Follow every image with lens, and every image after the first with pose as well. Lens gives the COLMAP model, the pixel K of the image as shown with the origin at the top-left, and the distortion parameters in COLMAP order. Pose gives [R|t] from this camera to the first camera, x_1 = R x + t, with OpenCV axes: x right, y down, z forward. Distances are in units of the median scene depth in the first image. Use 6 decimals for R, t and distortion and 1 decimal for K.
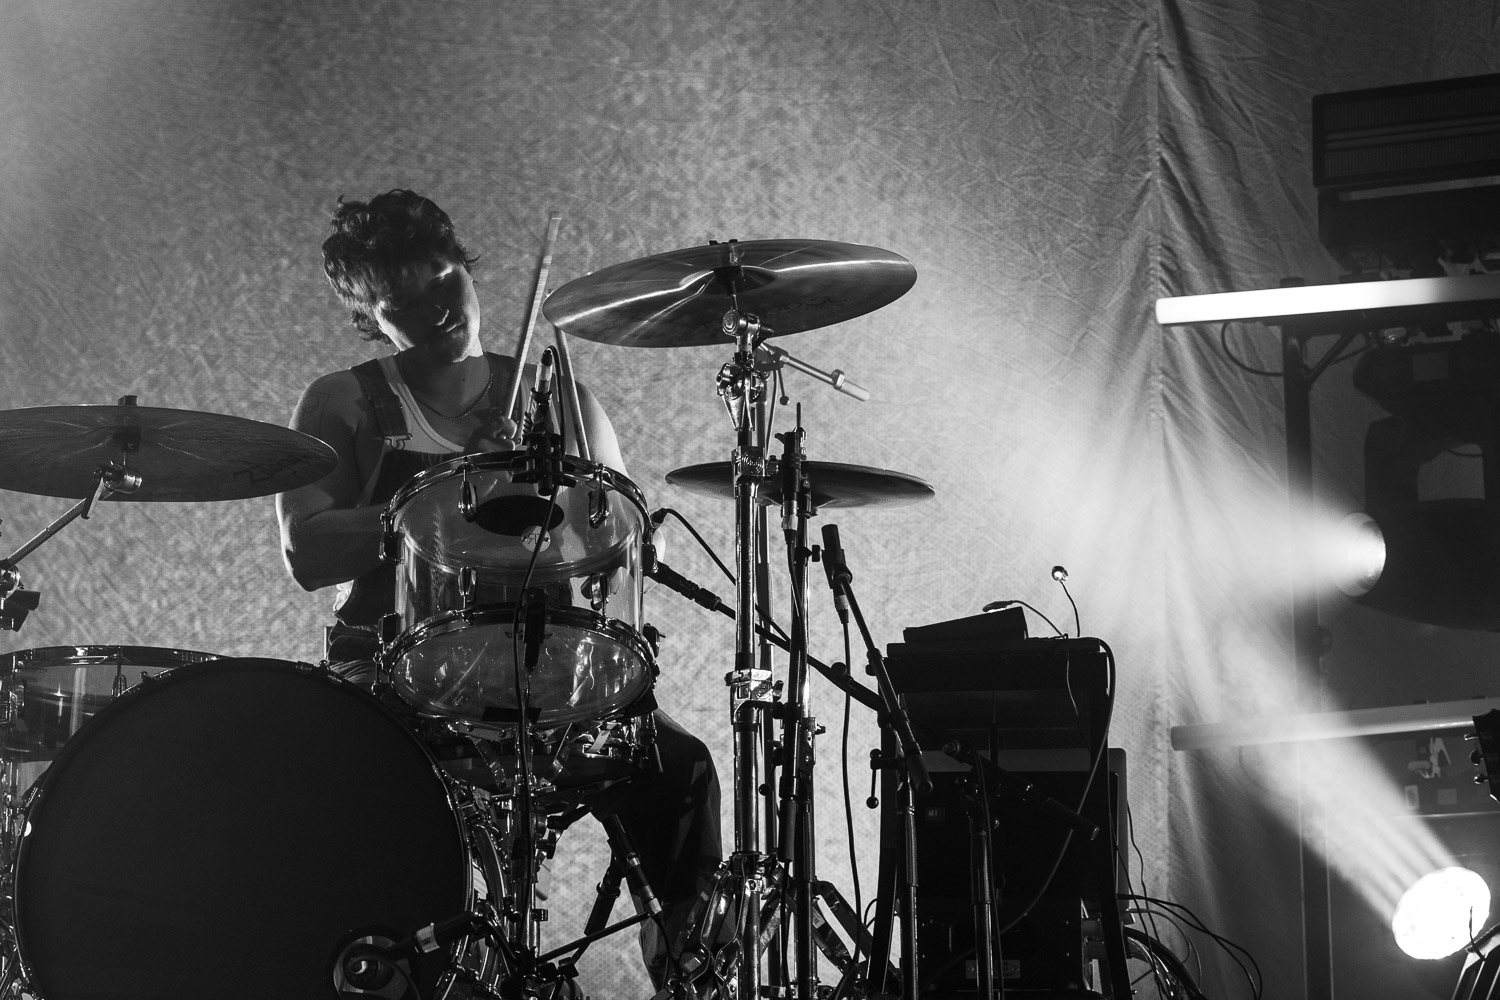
lens RADIAL K [[3754.6, 0, 945.4], [0, 3754.6, 495.8], [0, 0, 1]] dist [-0.001061, 0.244945]
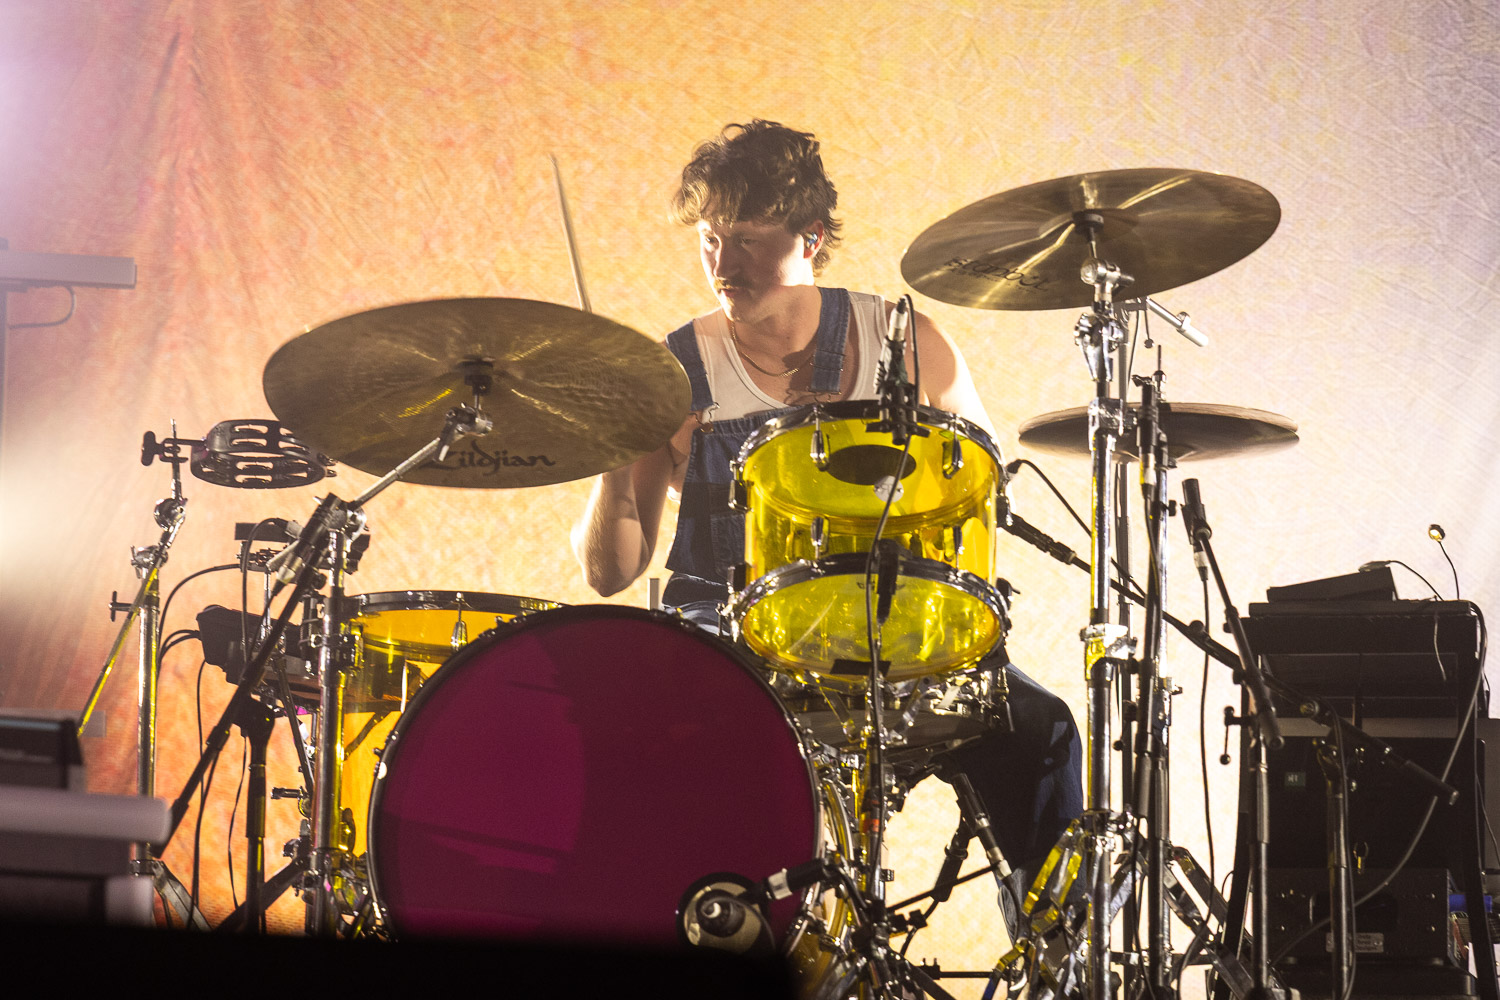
lens RADIAL K [[4672.0, 0, 750.0], [0, 4672.0, 500.0], [0, 0, 1]] dist [0.121980, -0.519008]
pose [[0.991226, 0.014159, -0.131419, 0.014563], [-0.012305, 0.999813, 0.014905, -0.003198], [0.131606, -0.013157, 0.991215, -0.199732]]
